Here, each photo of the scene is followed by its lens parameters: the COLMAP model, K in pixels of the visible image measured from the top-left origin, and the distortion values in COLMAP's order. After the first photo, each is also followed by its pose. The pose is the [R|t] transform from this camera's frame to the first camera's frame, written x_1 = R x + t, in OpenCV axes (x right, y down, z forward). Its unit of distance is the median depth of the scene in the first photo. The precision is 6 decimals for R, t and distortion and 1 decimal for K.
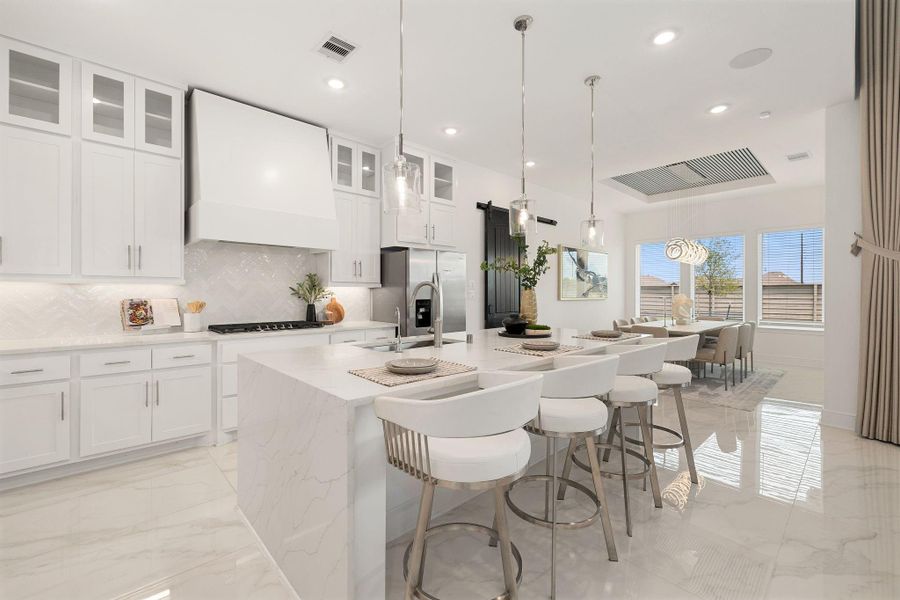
lens RADIAL K [[383.7, 0, 444.5], [0, 383.7, 298.4], [0, 0, 1]] dist [0.003398, 0.000052]
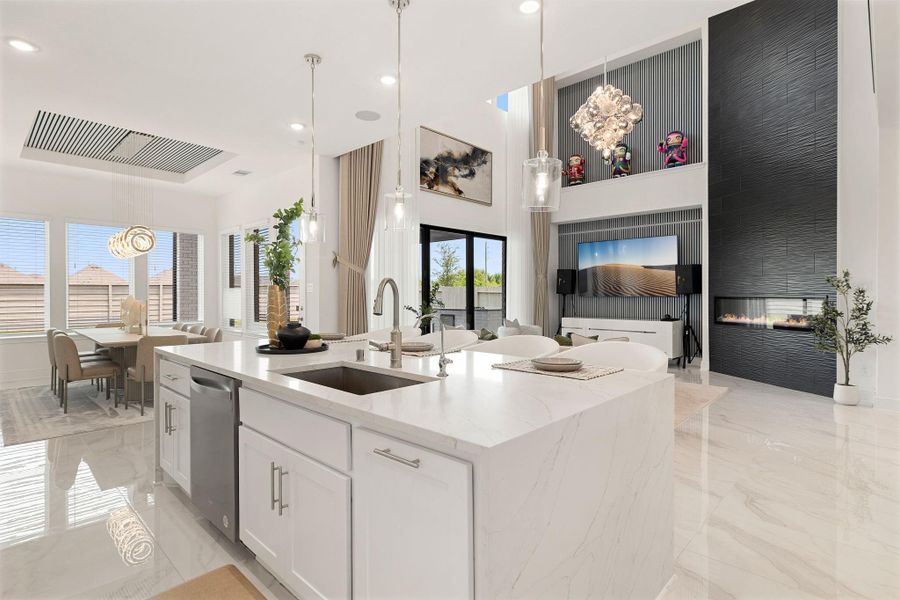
lens RADIAL K [[455.2, 0, 448.8], [0, 455.2, 294.4], [0, 0, 1]] dist [0.000118, 0.002249]
pose [[-0.075485, -0.003047, 0.997142, -0.531241], [0.015180, 0.999876, 0.004204, -0.009342], [-0.997031, 0.015454, -0.075429, 0.575944]]
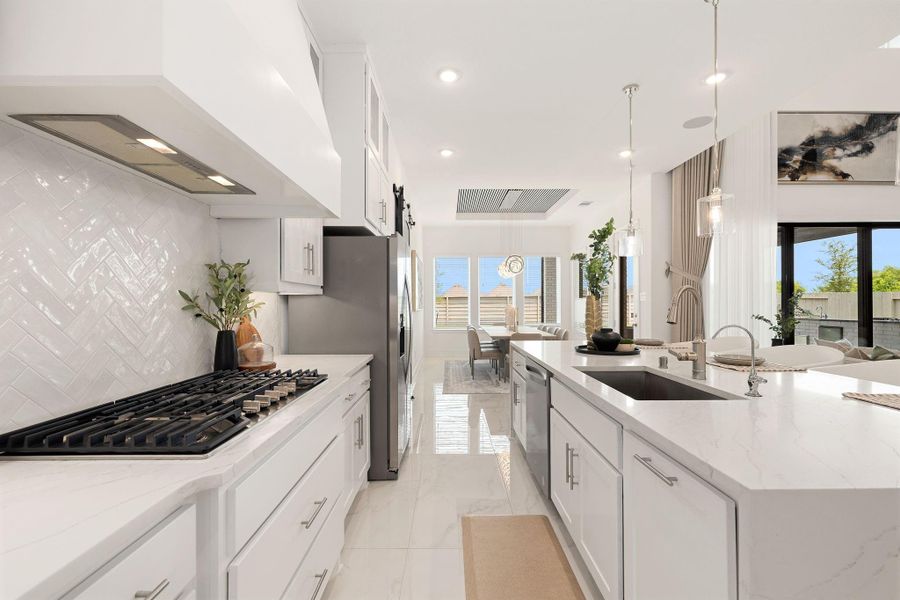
lens RADIAL K [[383.7, 0, 450.3], [0, 383.7, 304.8], [0, 0, 1]] dist [0.003398, 0.000052]
pose [[0.664036, -0.008015, 0.747658, -0.503522], [0.017246, 0.999841, -0.004600, -0.008750], [-0.747502, 0.015949, 0.664068, 0.521336]]
